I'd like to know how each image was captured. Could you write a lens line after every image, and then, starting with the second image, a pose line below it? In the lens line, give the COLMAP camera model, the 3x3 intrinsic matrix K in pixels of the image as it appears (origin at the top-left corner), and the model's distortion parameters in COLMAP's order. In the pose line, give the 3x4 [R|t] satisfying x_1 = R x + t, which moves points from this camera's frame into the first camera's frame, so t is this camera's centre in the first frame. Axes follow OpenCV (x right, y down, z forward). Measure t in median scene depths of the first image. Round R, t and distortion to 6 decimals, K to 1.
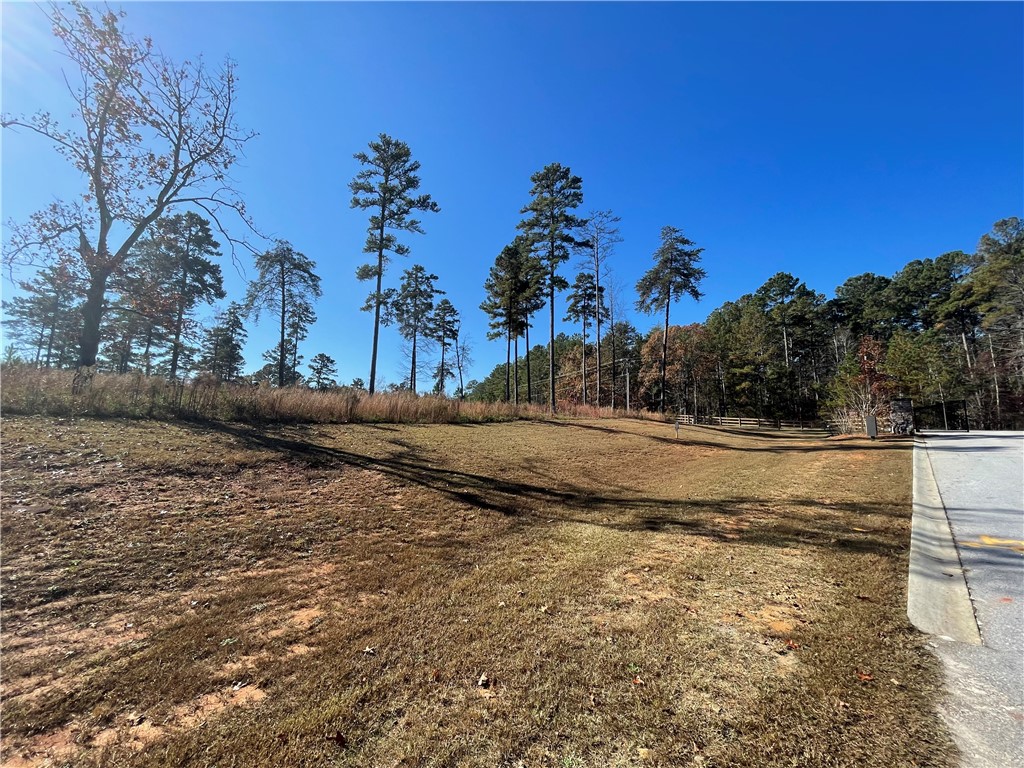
lens RADIAL K [[413.6, 0, 512.0], [0, 413.6, 384.0], [0, 0, 1]] dist [0.000135, -0.000536]
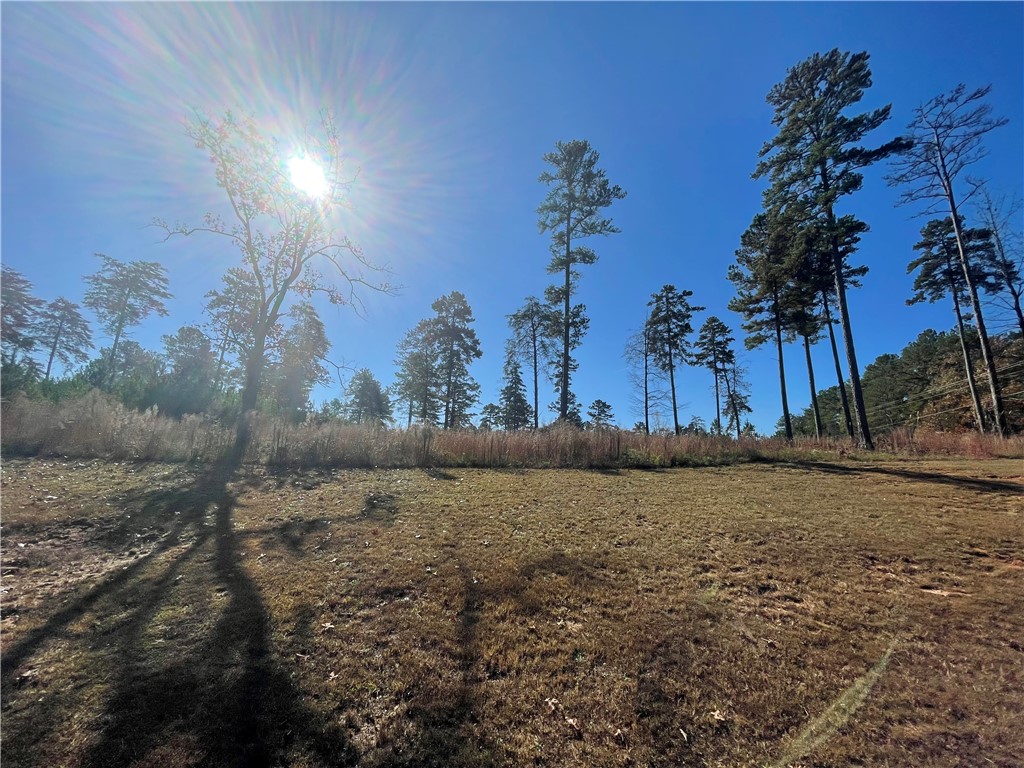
lens RADIAL K [[413.6, 0, 512.0], [0, 413.6, 384.0], [0, 0, 1]] dist [0.000135, -0.000536]
pose [[0.755680, -0.134353, -0.641012, 0.069761], [0.063849, 0.989184, -0.132058, 0.016400], [0.651821, 0.058866, 0.756085, 0.170145]]
